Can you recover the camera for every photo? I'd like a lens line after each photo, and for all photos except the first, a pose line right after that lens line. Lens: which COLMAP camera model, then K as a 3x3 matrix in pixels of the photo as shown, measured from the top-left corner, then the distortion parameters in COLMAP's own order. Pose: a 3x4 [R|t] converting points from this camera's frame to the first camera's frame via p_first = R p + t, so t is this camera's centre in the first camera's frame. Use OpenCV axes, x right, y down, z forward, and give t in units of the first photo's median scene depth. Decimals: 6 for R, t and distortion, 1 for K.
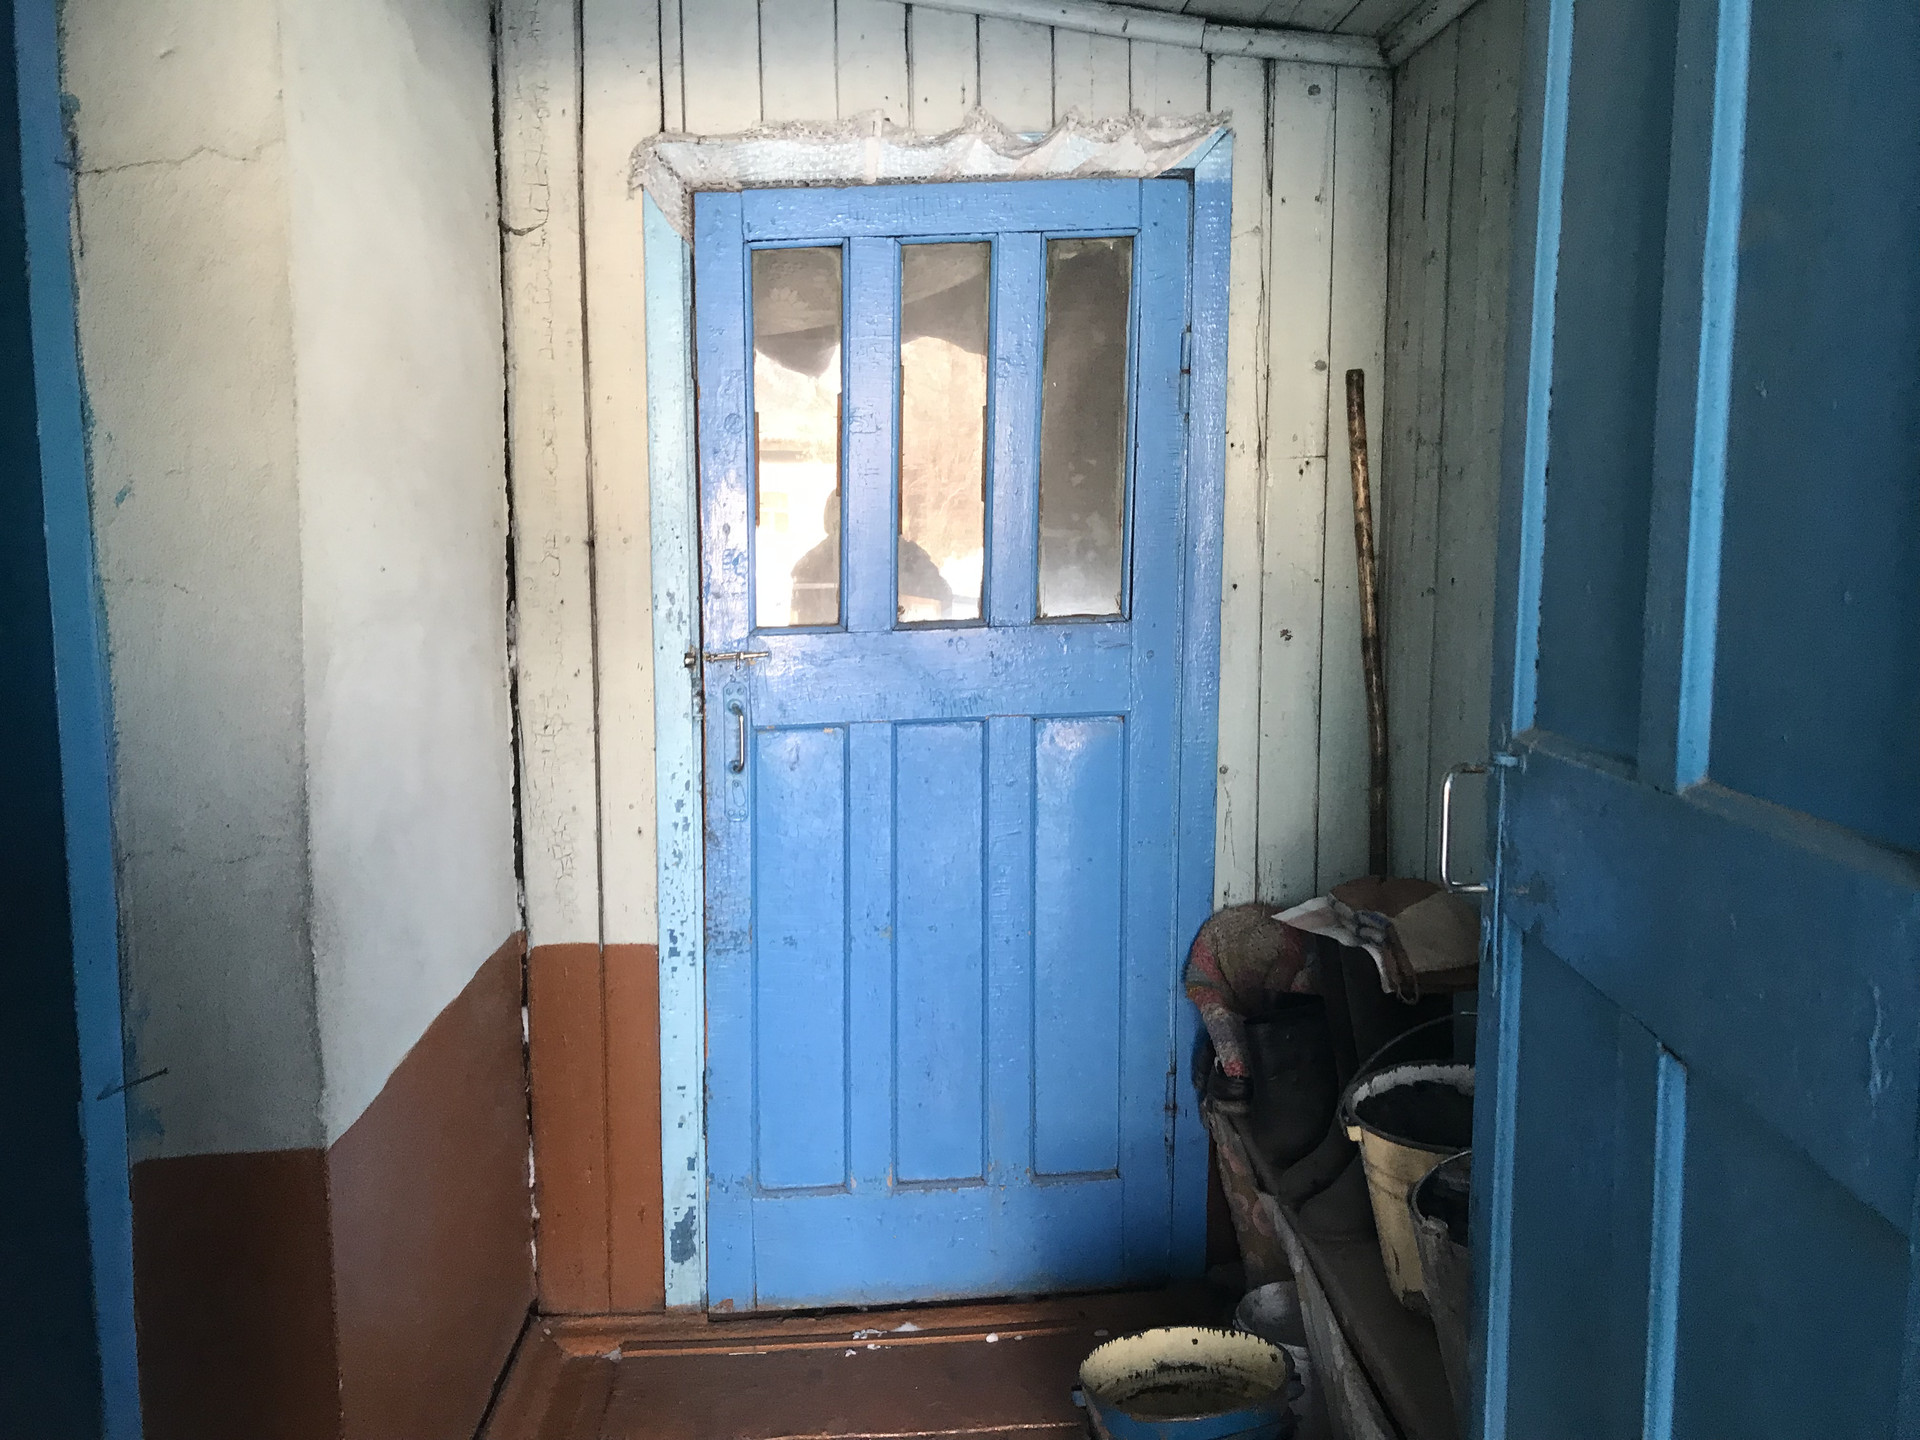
lens RADIAL K [[1544.6, 0, 962.6], [0, 1544.6, 720.6], [0, 0, 1]] dist [0.036796, -0.042899]
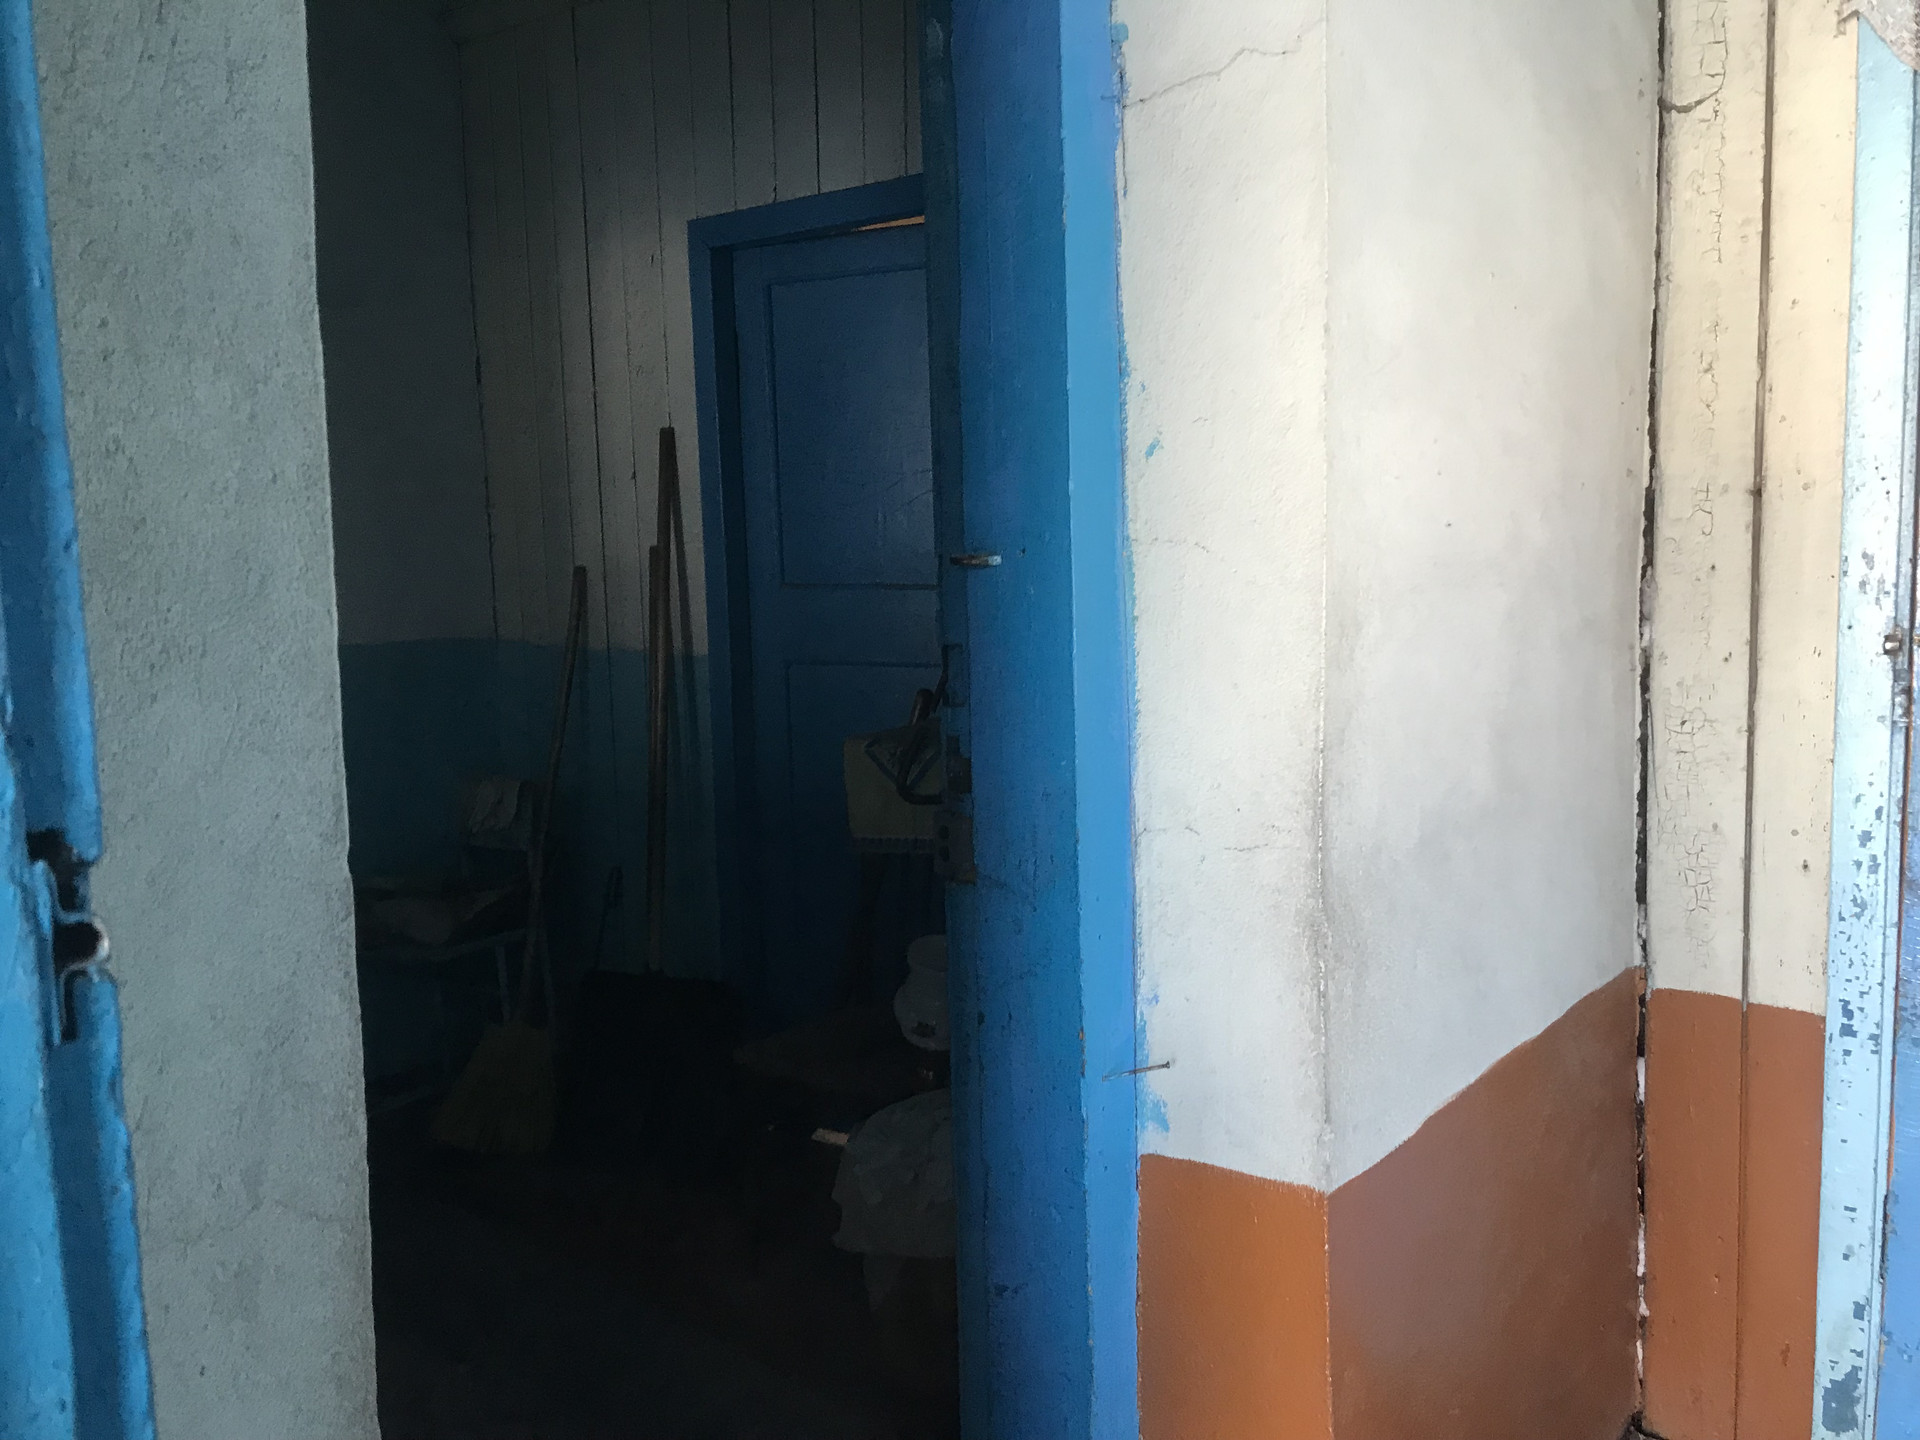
lens RADIAL K [[1544.6, 0, 948.6], [0, 1544.6, 705.6], [0, 0, 1]] dist [0.036796, -0.042899]
pose [[0.719453, 0.055992, -0.692281, 0.015874], [-0.054264, 0.998230, 0.024344, -0.003666], [0.692418, 0.020052, 0.721218, 0.150008]]
